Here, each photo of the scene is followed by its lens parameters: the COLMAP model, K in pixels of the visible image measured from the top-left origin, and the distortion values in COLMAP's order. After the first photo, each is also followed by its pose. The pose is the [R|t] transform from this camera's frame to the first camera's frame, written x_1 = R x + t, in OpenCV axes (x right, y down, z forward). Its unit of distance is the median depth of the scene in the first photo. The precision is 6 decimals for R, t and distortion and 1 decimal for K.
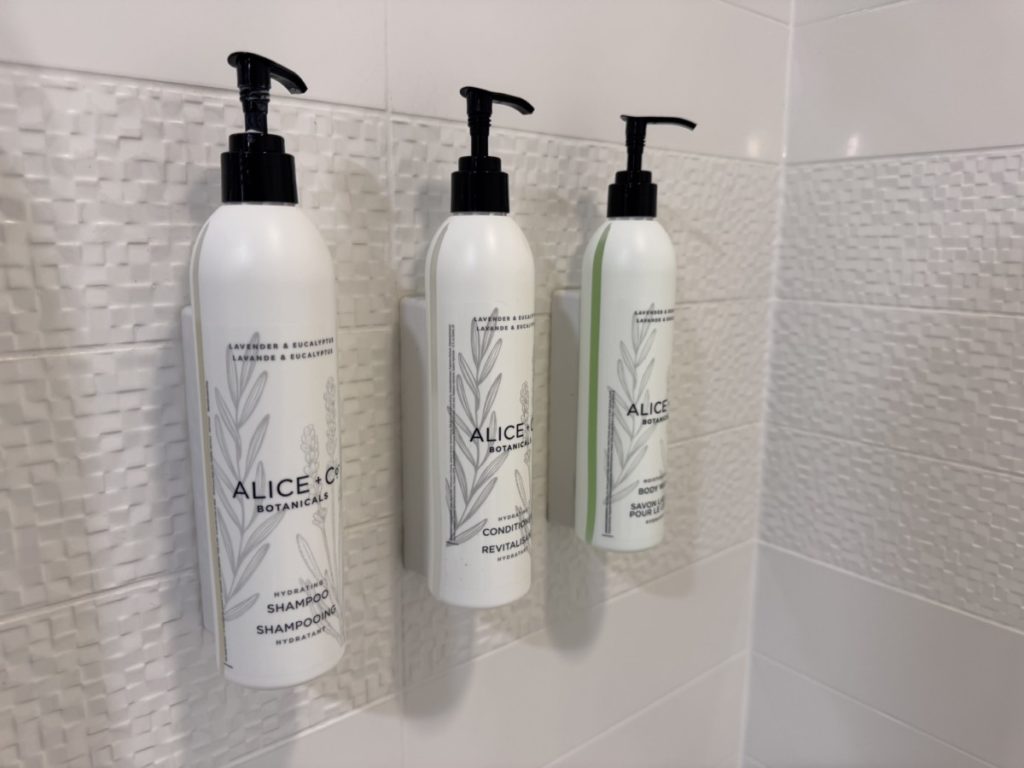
lens RADIAL K [[732.3, 0, 513.2], [0, 732.3, 382.0], [0, 0, 1]] dist [0.030777, -0.068258]
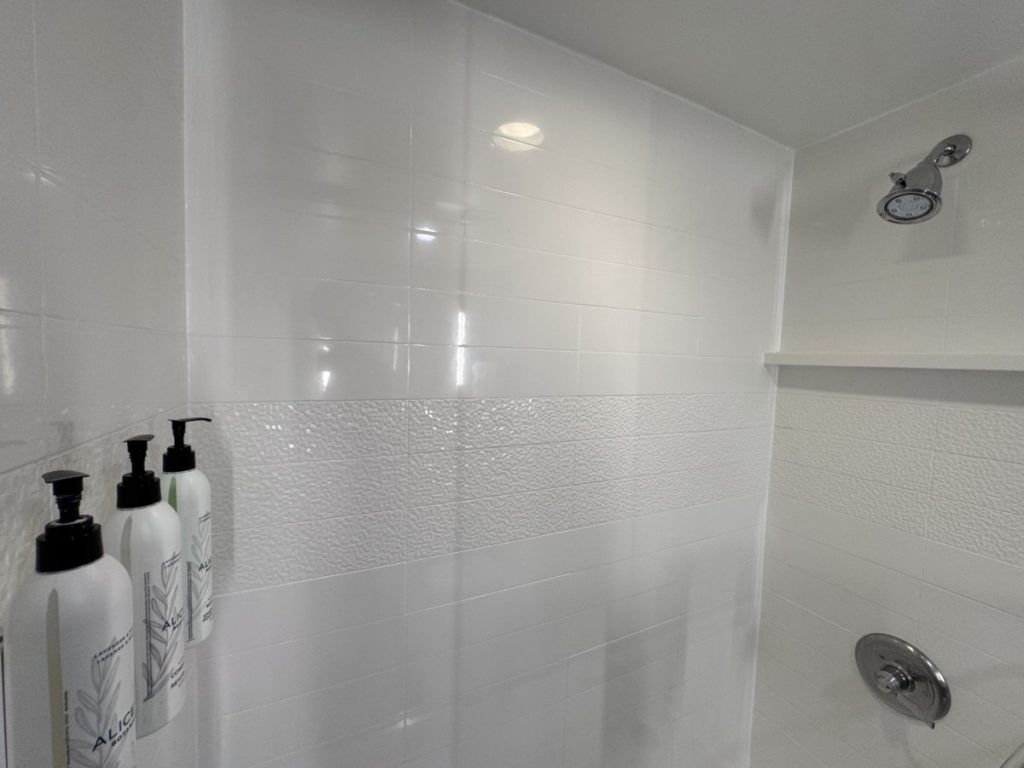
lens RADIAL K [[411.4, 0, 514.2], [0, 411.4, 387.8], [0, 0, 1]] dist [0.001320, 0.000190]
pose [[0.241562, -0.073618, 0.967589, -0.563072], [0.149620, 0.988020, 0.037819, -0.298753], [-0.958781, 0.135635, 0.249683, -0.108653]]
